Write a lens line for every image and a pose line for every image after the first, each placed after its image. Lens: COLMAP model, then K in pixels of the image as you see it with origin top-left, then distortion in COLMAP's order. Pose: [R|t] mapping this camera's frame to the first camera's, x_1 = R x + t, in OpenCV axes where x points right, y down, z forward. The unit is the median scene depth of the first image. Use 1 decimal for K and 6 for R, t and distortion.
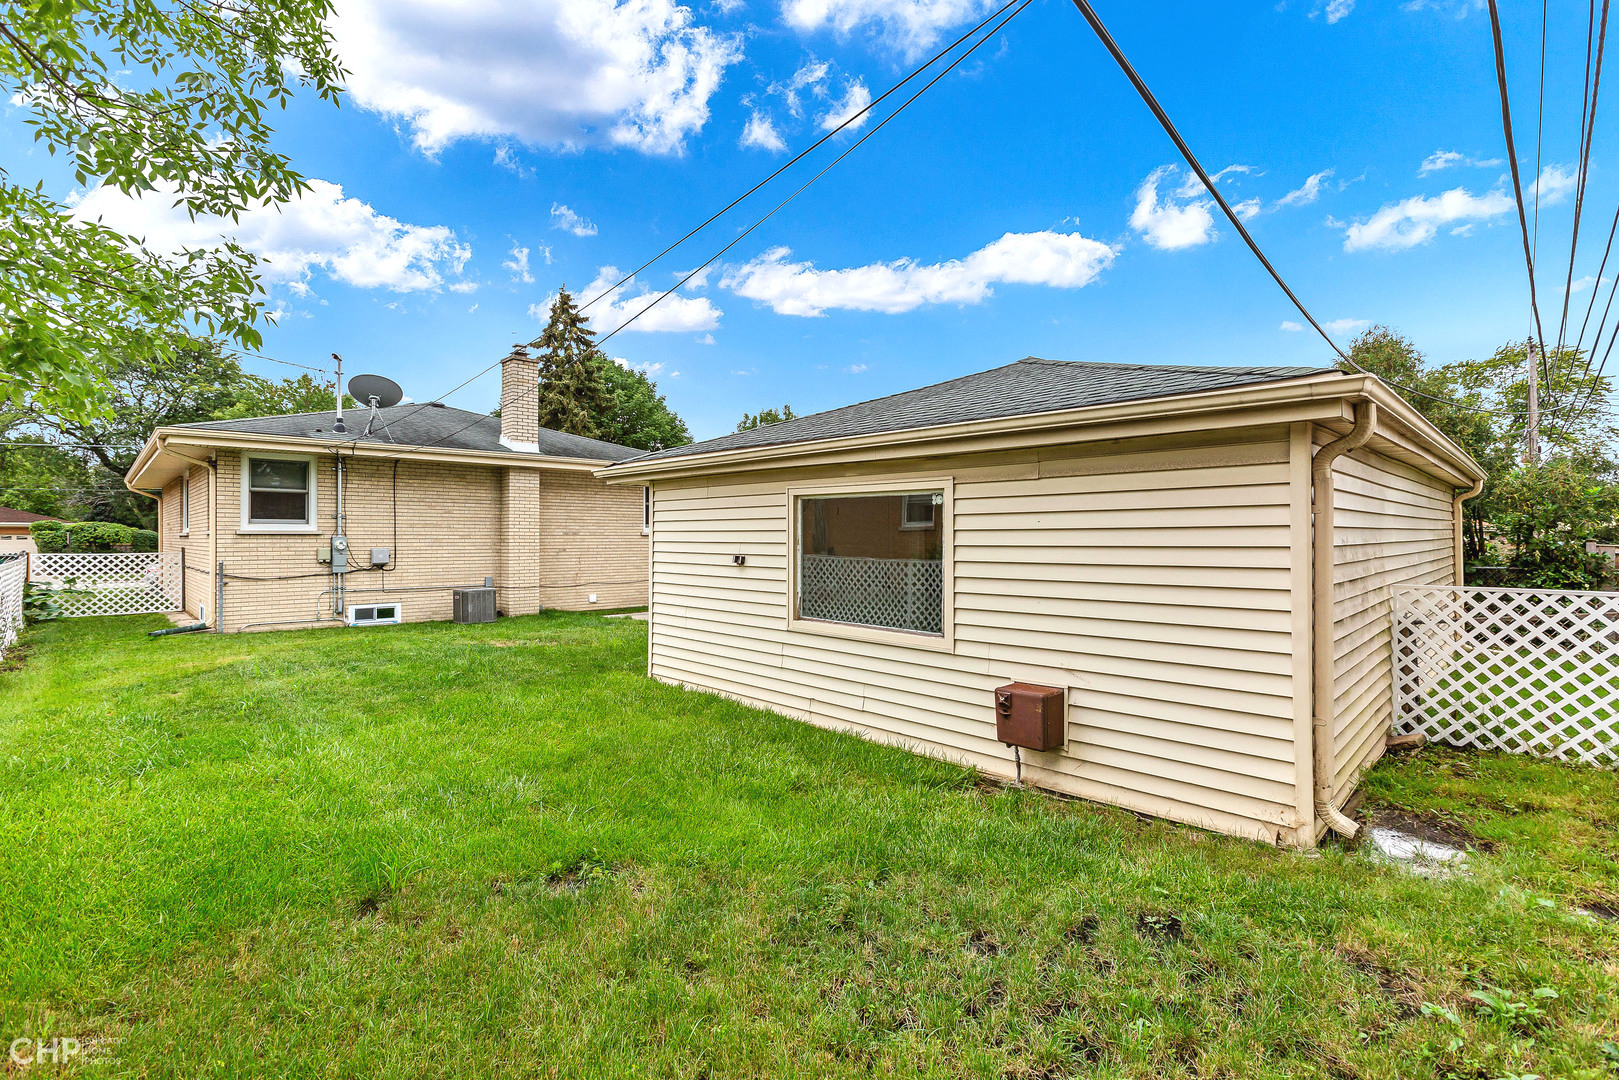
lens RADIAL K [[735.5, 0, 809.5], [0, 735.5, 540.0], [0, 0, 1]] dist [-0.000629, 0.000342]
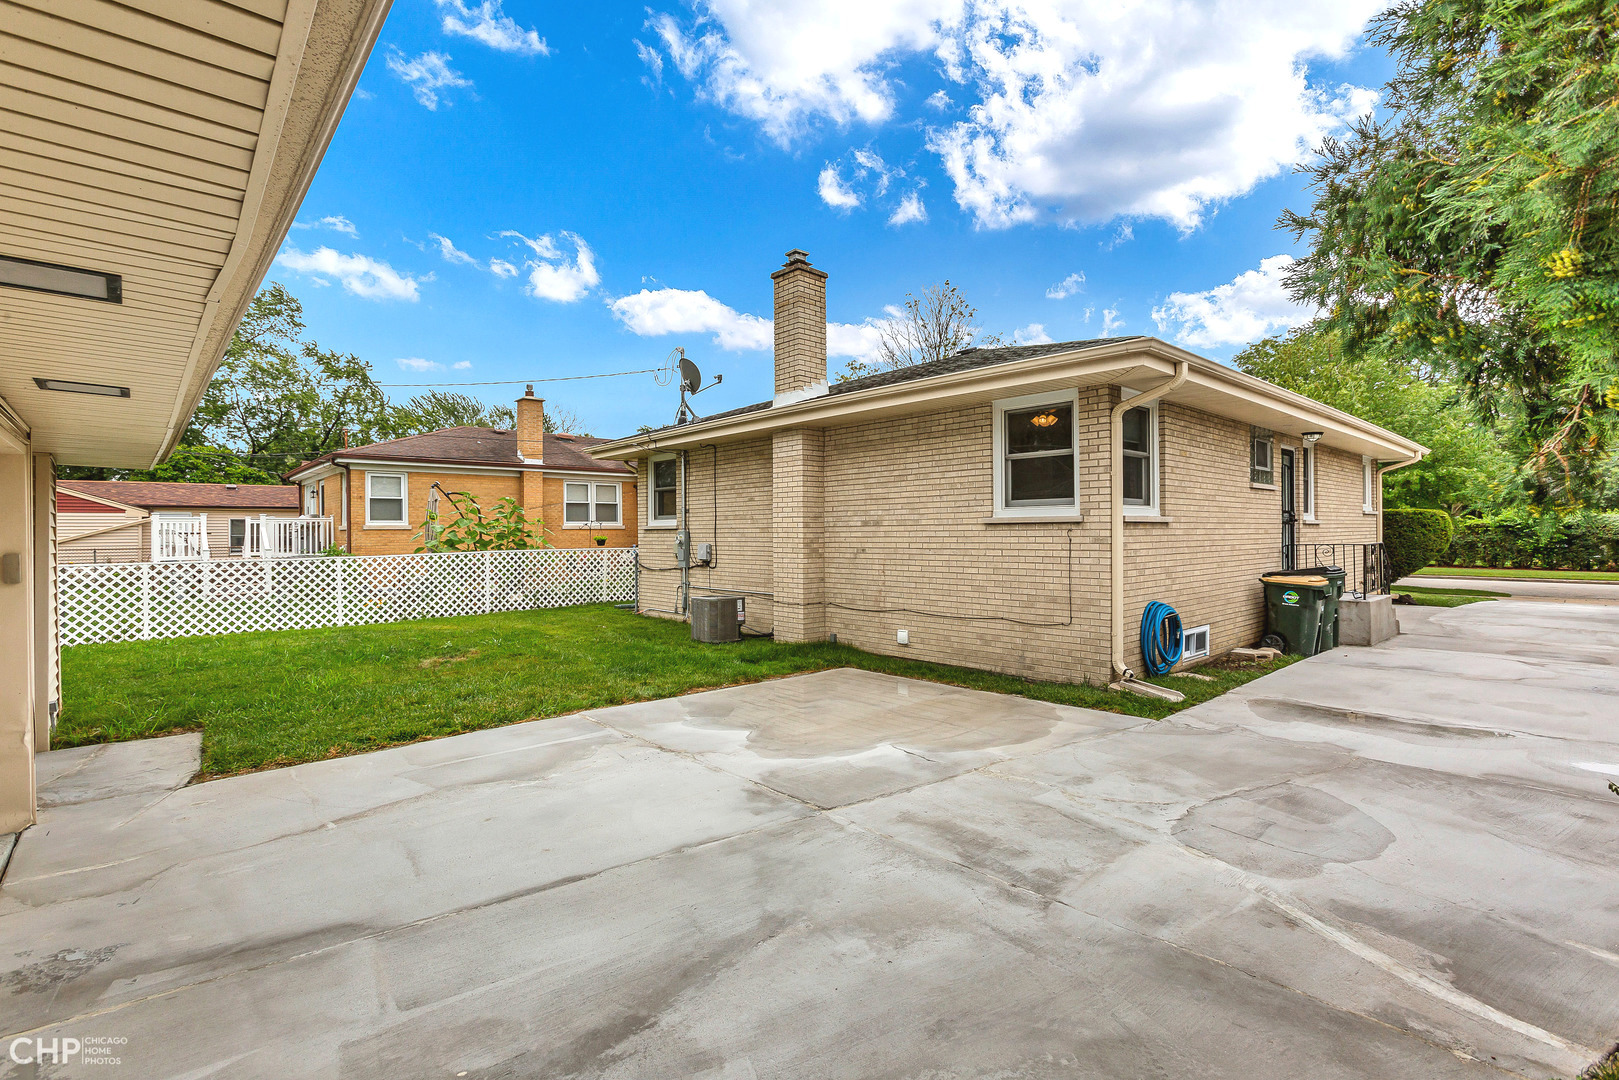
lens RADIAL K [[735.5, 0, 809.5], [0, 735.5, 540.0], [0, 0, 1]] dist [-0.000629, 0.000342]
pose [[-0.047464, 0.004489, -0.998863, 0.281869], [0.000059, 0.999990, 0.004491, 0.002416], [0.998873, 0.000154, -0.047464, 0.989100]]
